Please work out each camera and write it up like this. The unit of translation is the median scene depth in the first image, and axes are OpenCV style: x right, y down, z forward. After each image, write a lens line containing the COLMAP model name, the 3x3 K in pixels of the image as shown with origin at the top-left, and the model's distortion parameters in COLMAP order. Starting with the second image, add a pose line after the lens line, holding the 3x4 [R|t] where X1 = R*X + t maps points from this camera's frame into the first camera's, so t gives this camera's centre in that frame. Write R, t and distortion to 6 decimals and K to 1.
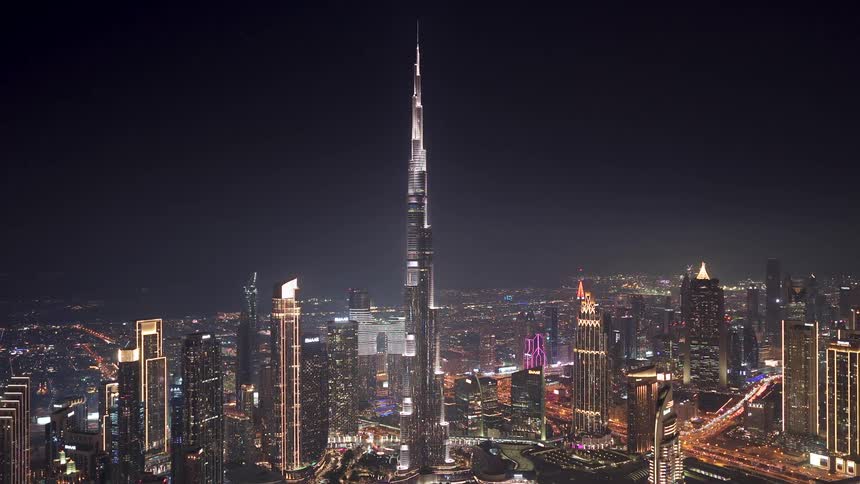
lens RADIAL K [[734.7, 0, 425.5], [0, 734.7, 253.7], [0, 0, 1]] dist [-0.015785, 0.052761]
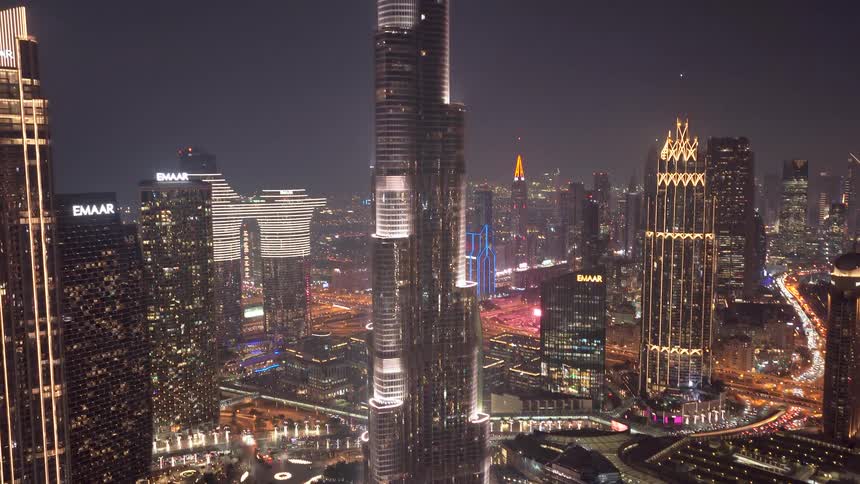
lens RADIAL K [[734.7, 0, 429.7], [0, 734.7, 251.6], [0, 0, 1]] dist [-0.015785, 0.052761]
pose [[0.971476, -0.027813, 0.235499, -0.083534], [0.002246, 0.994132, 0.108147, 0.104808], [-0.237125, -0.104533, 0.965839, 0.640779]]
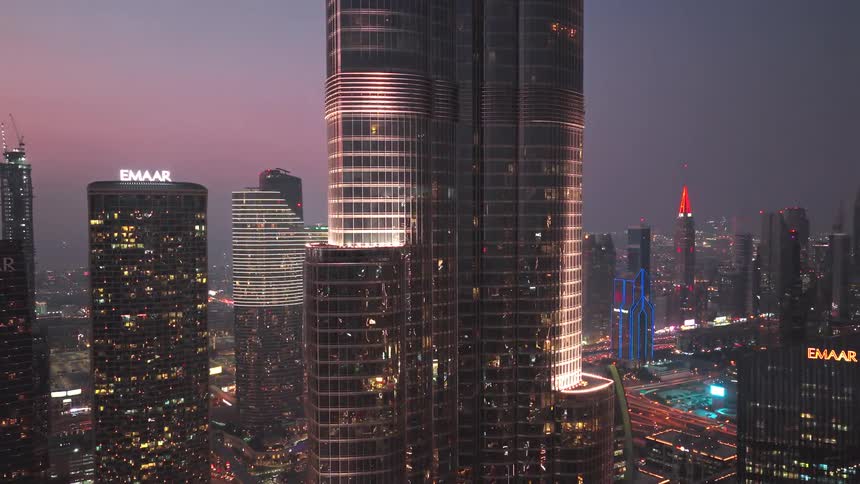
lens RADIAL K [[734.7, 0, 431.1], [0, 734.7, 251.2], [0, 0, 1]] dist [-0.015785, 0.052761]
pose [[0.999404, -0.000299, 0.034520, -0.014032], [-0.001079, 0.999203, 0.039902, 0.129988], [-0.034505, -0.039916, 0.998607, 0.849926]]
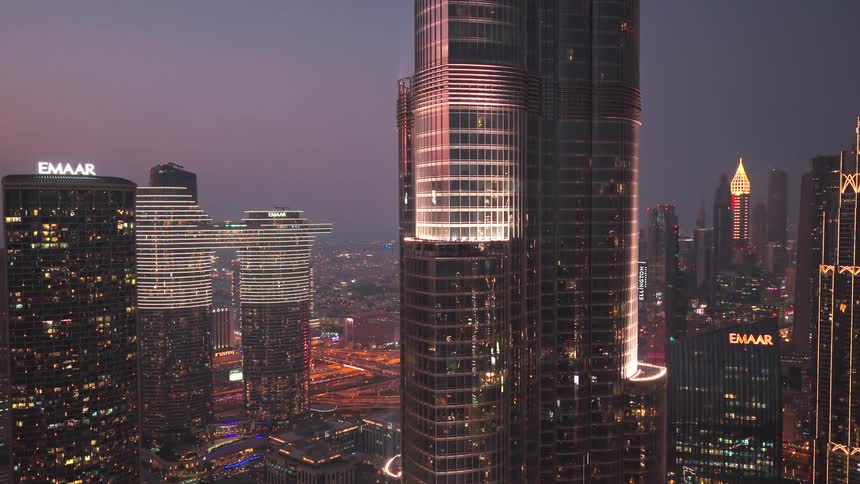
lens RADIAL K [[734.7, 0, 430.5], [0, 734.7, 250.8], [0, 0, 1]] dist [-0.015785, 0.052761]
pose [[0.977221, -0.010926, 0.211944, -0.050827], [0.001925, 0.999089, 0.042627, 0.130570], [-0.212216, -0.041248, 0.976352, 0.855498]]
